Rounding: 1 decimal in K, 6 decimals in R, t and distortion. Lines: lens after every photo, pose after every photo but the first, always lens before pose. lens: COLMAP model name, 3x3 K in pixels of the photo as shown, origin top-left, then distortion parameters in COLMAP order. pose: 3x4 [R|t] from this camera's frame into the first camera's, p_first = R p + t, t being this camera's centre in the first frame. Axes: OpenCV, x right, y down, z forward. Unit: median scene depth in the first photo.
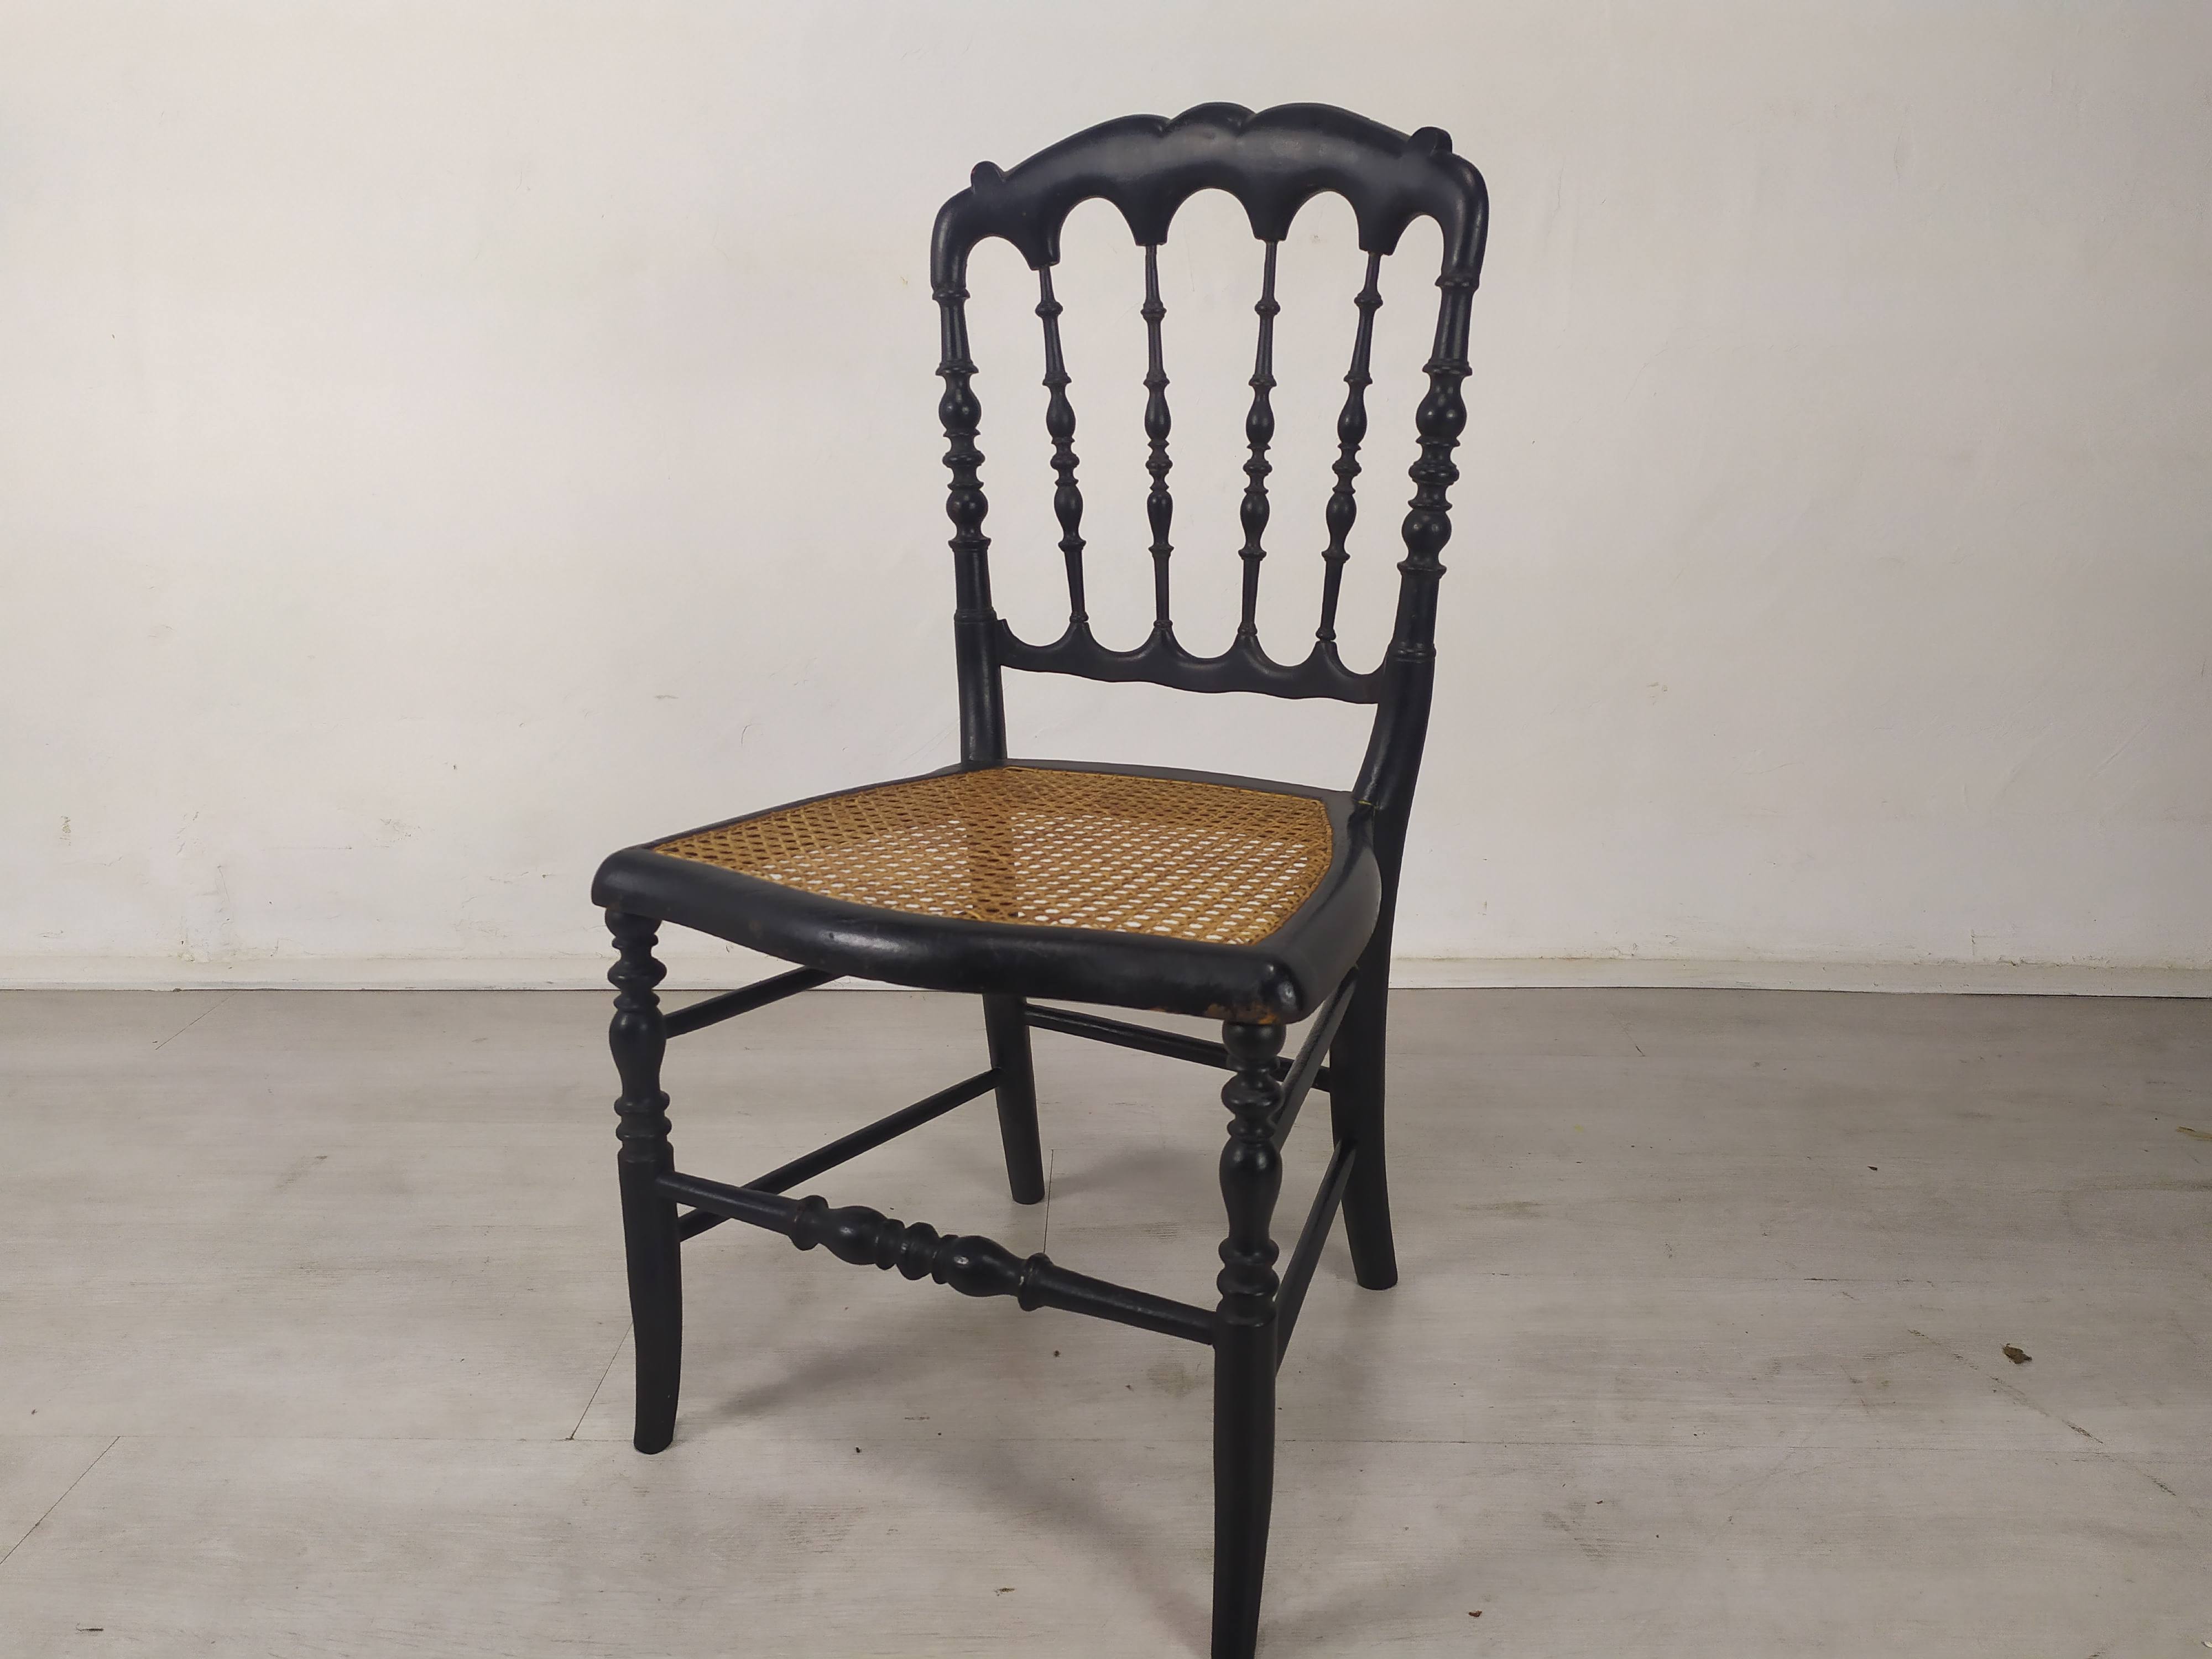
lens RADIAL K [[1715.0, 0, 1110.5], [0, 1715.0, 767.4], [0, 0, 1]] dist [-0.010472, -0.003934]
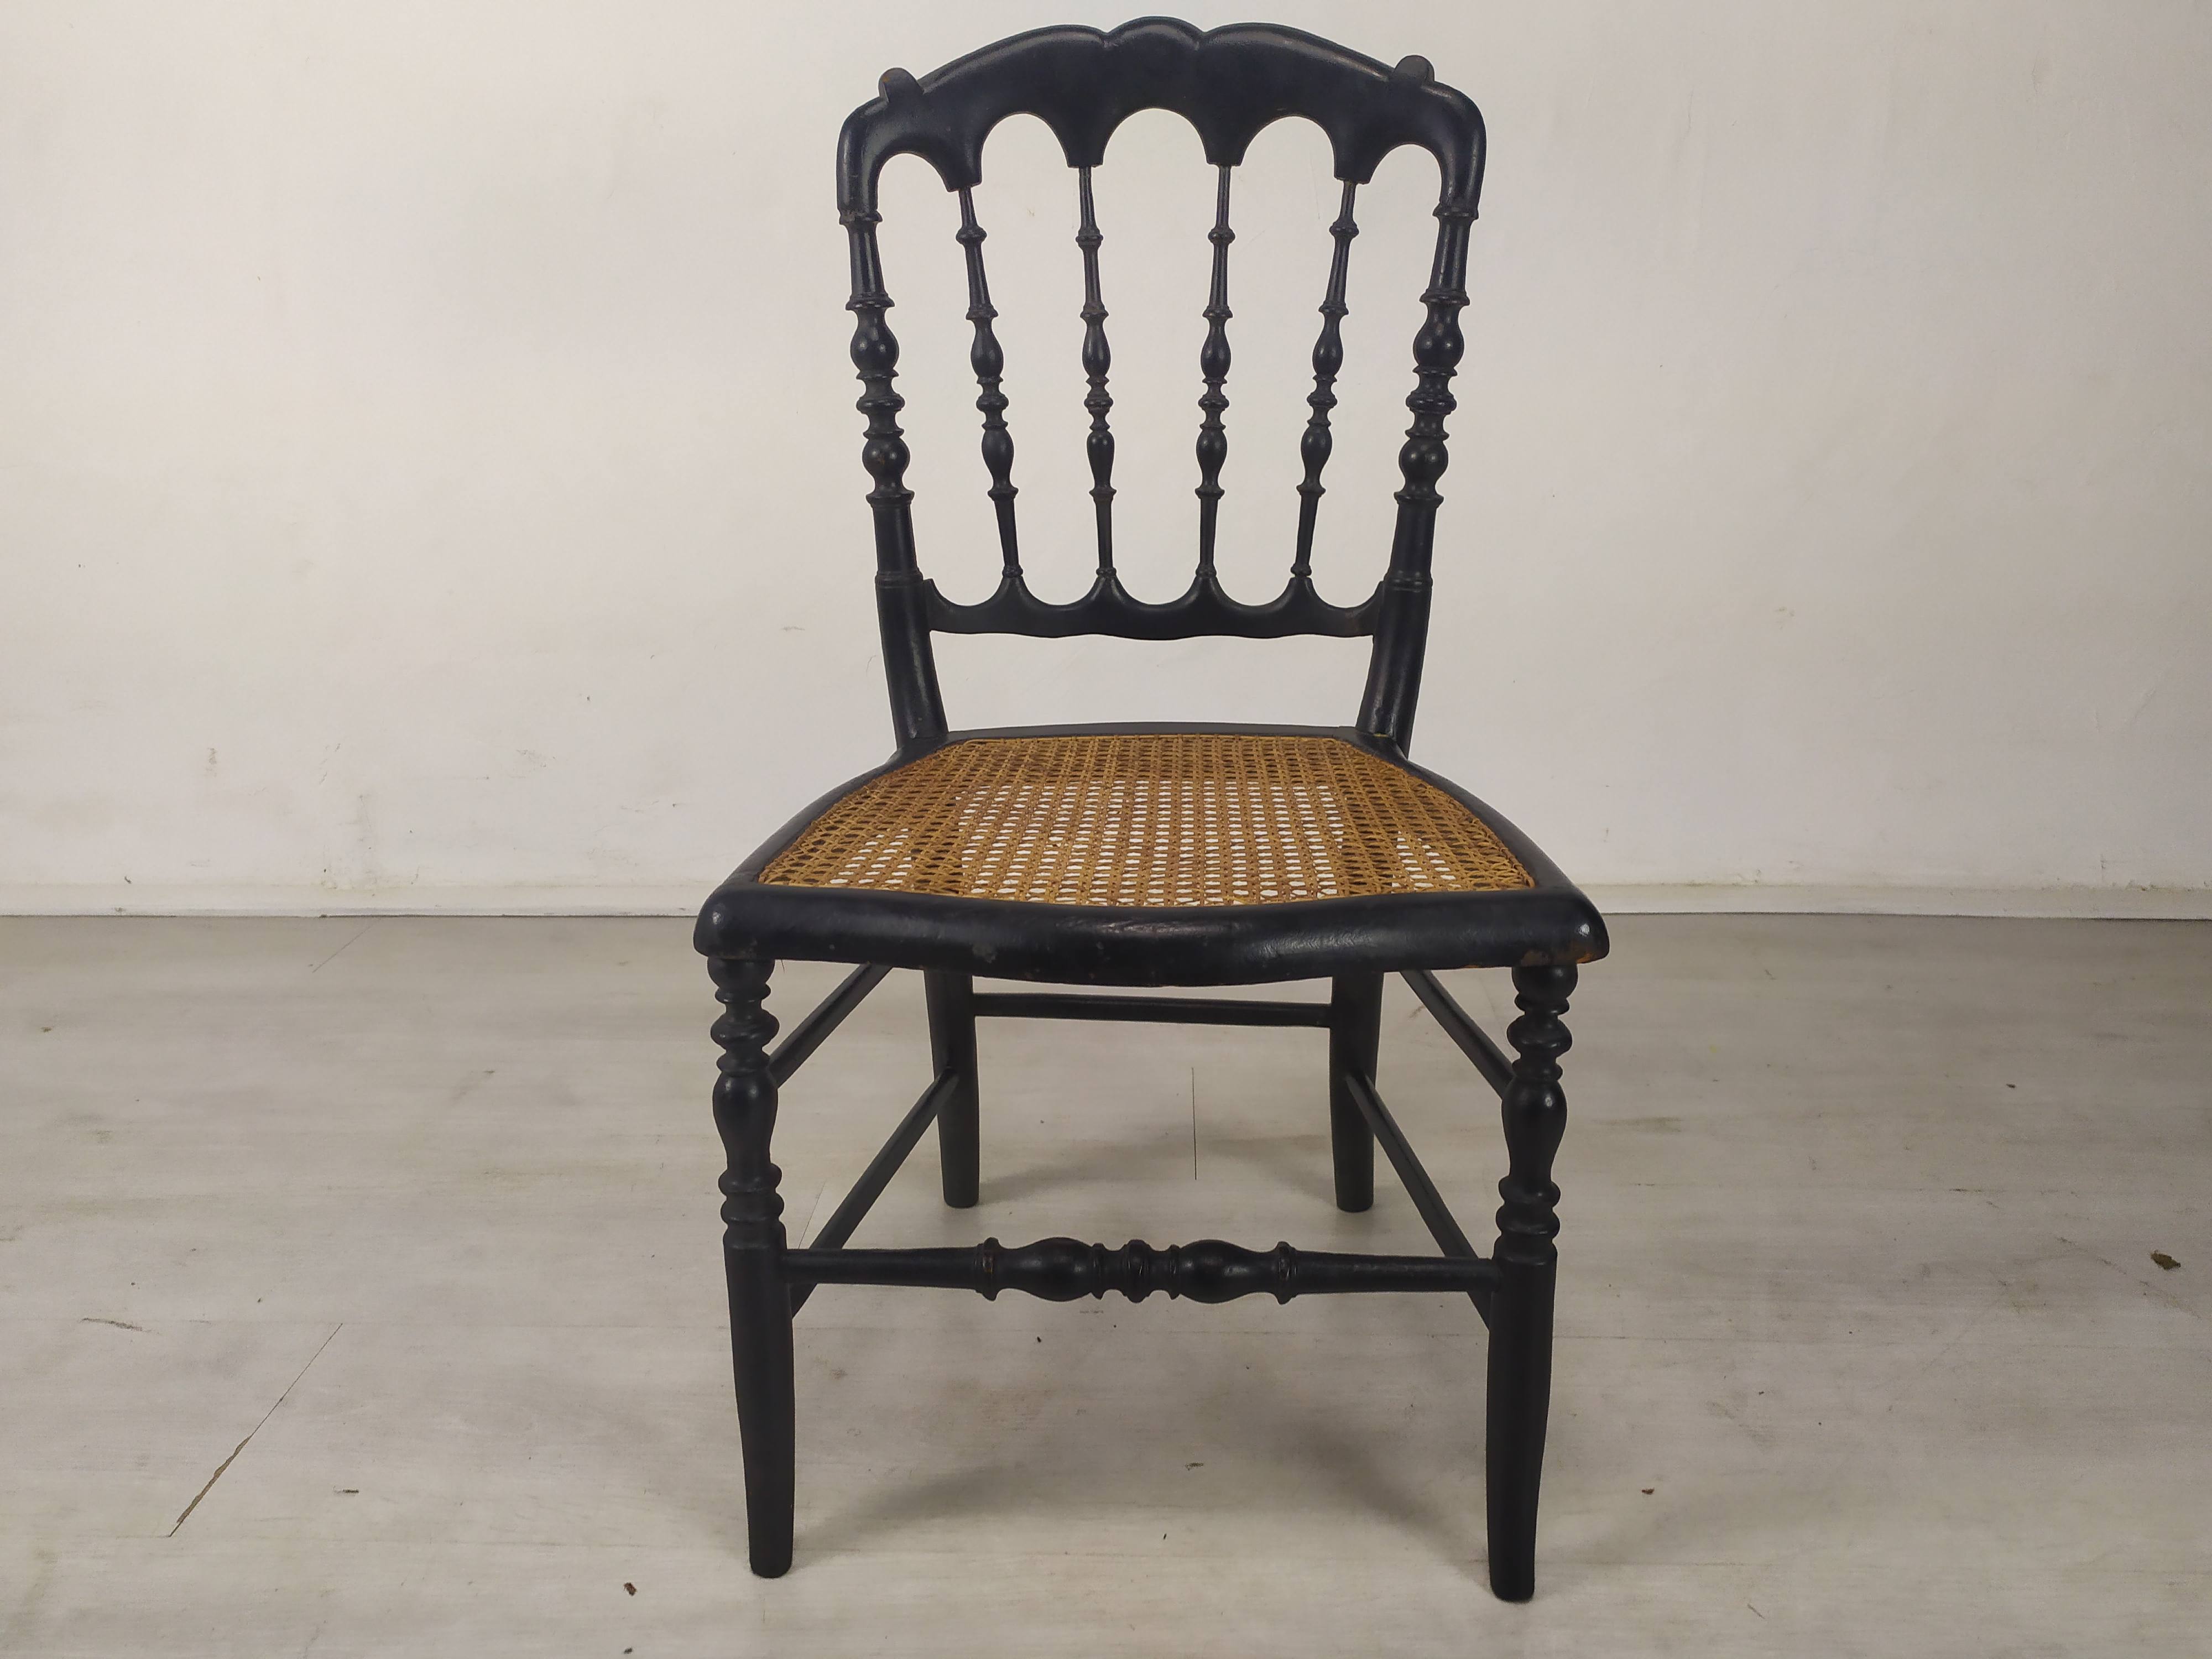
lens RADIAL K [[1715.0, 0, 1110.5], [0, 1715.0, 767.4], [0, 0, 1]] dist [-0.010472, -0.003934]
pose [[0.905729, -0.121378, 0.406106, -0.378434], [0.102216, 0.992391, 0.068639, -0.042355], [-0.411348, -0.020658, 0.911244, 0.136519]]
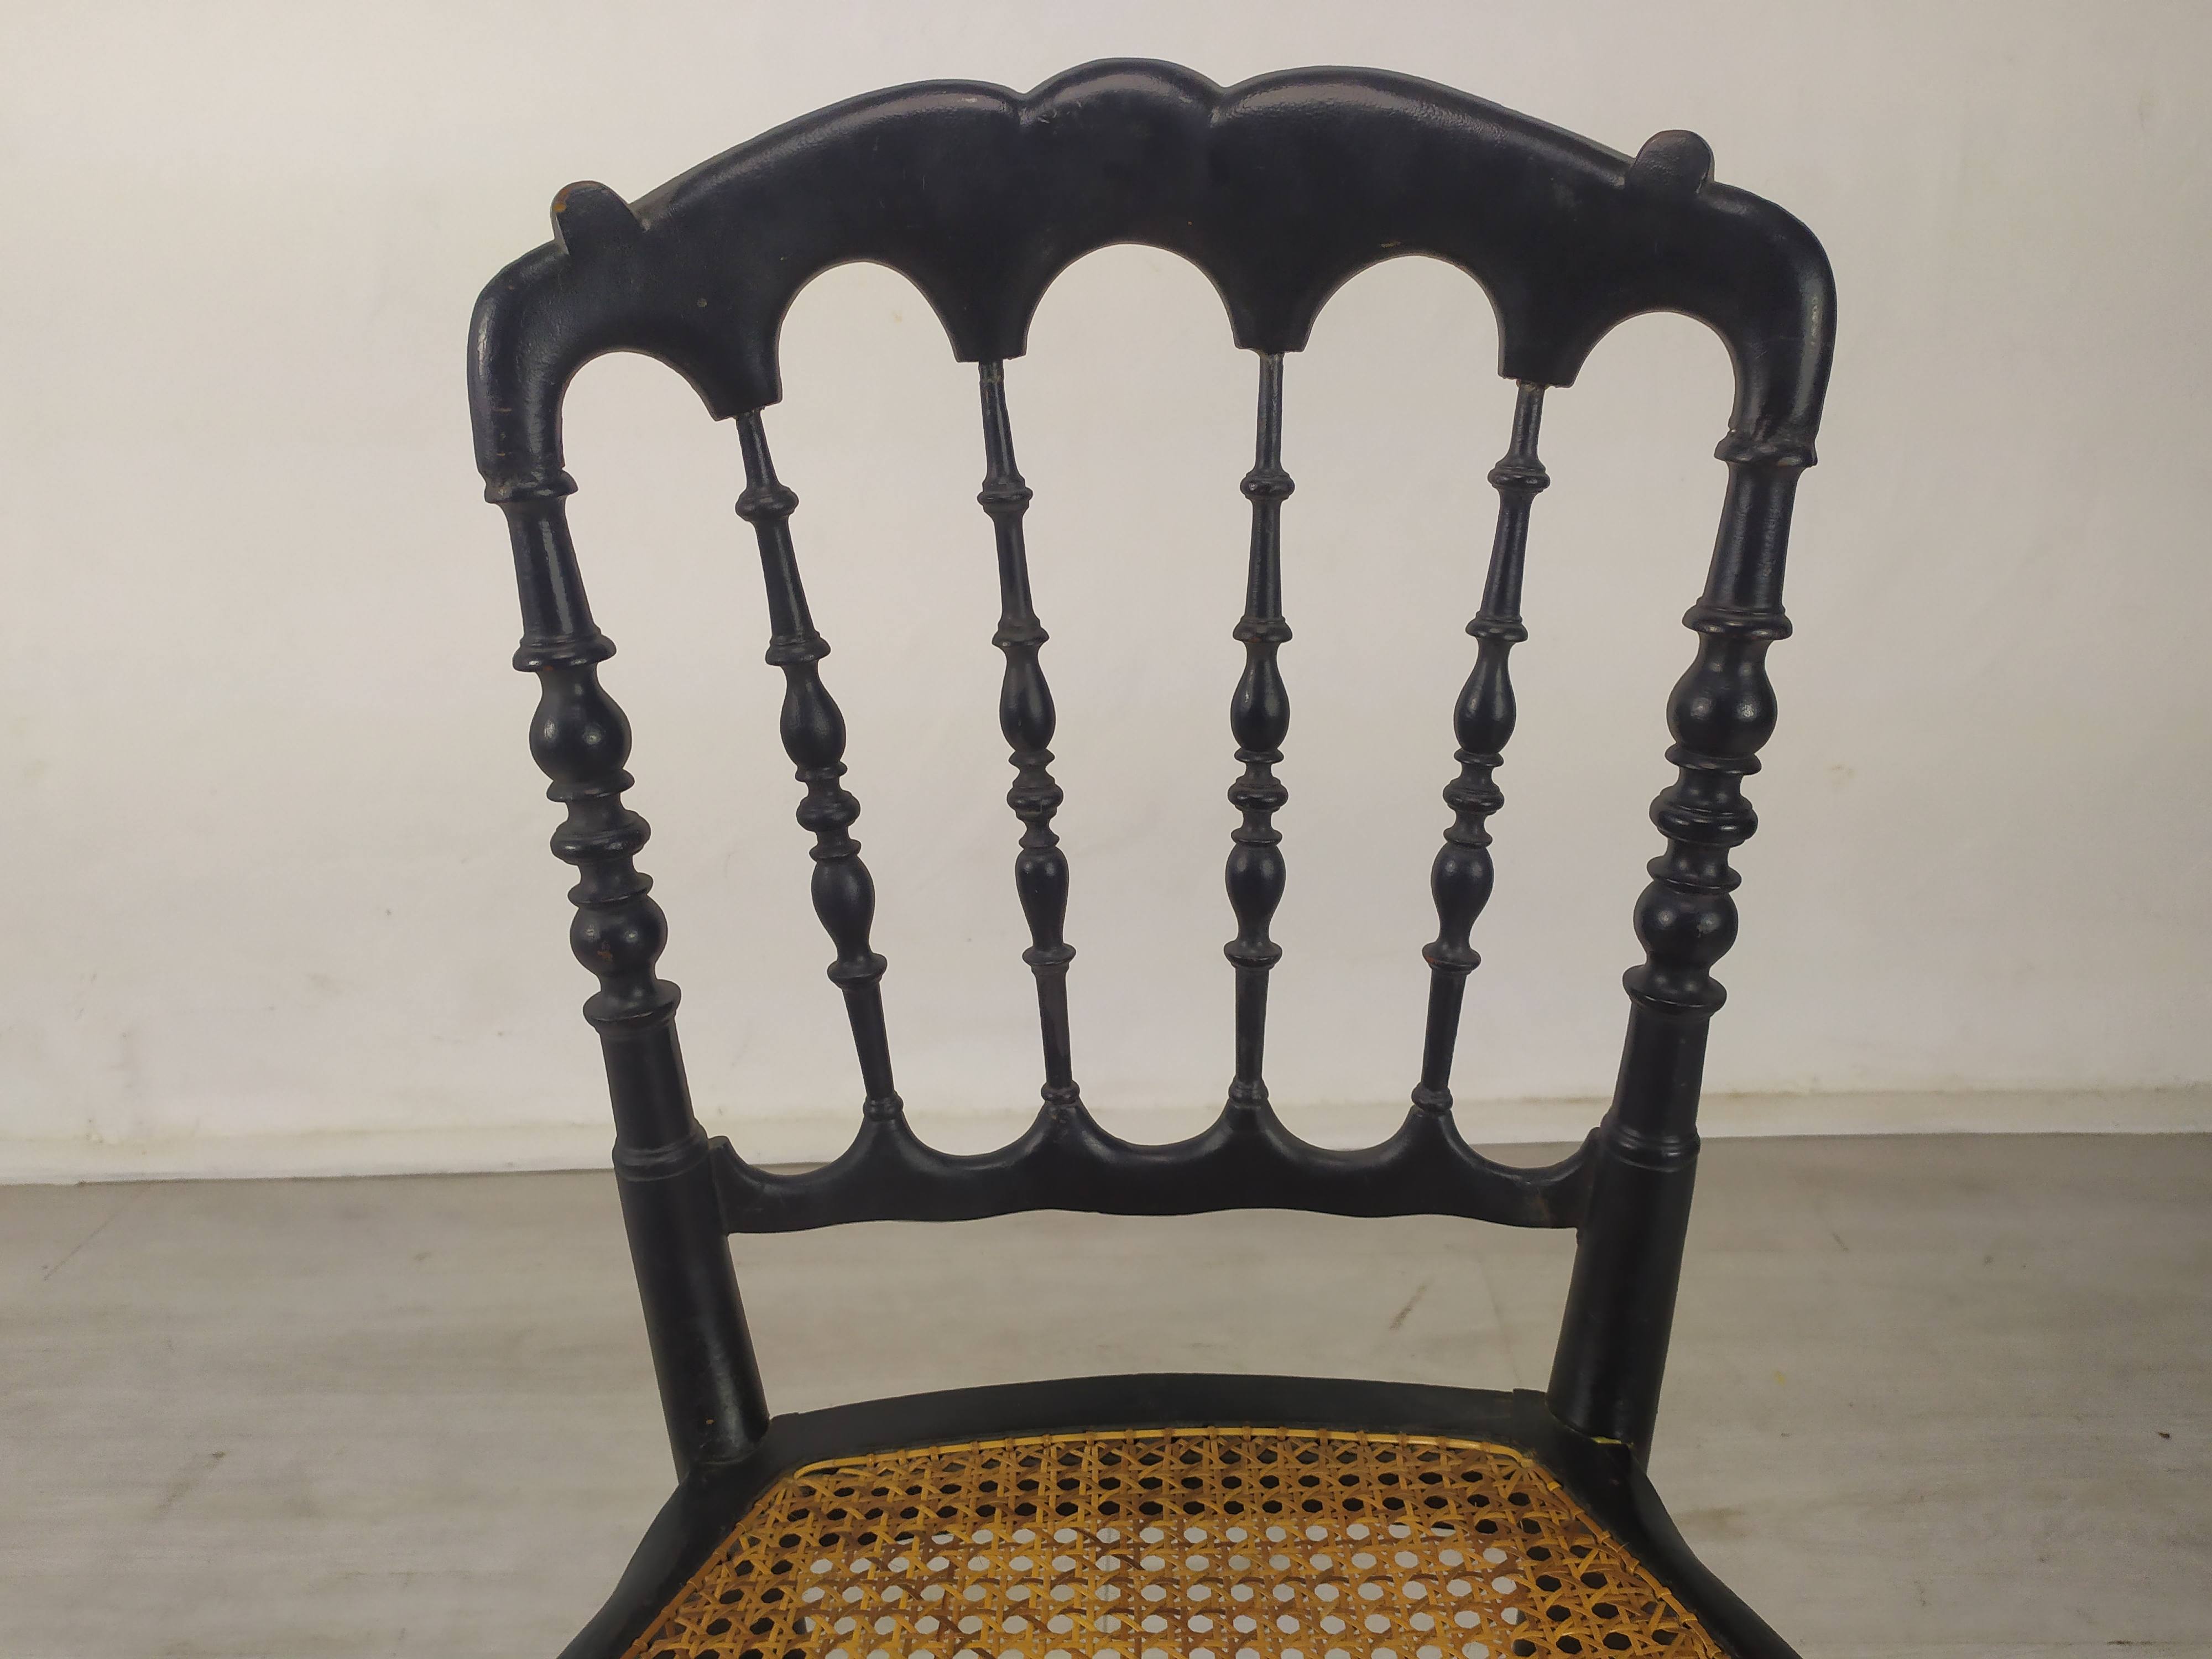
lens RADIAL K [[1607.6, 0, 1102.1], [0, 1607.6, 672.3], [0, 0, 1]] dist [0.008776, -0.001190]
pose [[0.898904, -0.146293, 0.413002, -0.140593], [0.132034, 0.989239, 0.063034, -0.241696], [-0.417779, -0.002131, 0.908546, 0.584659]]
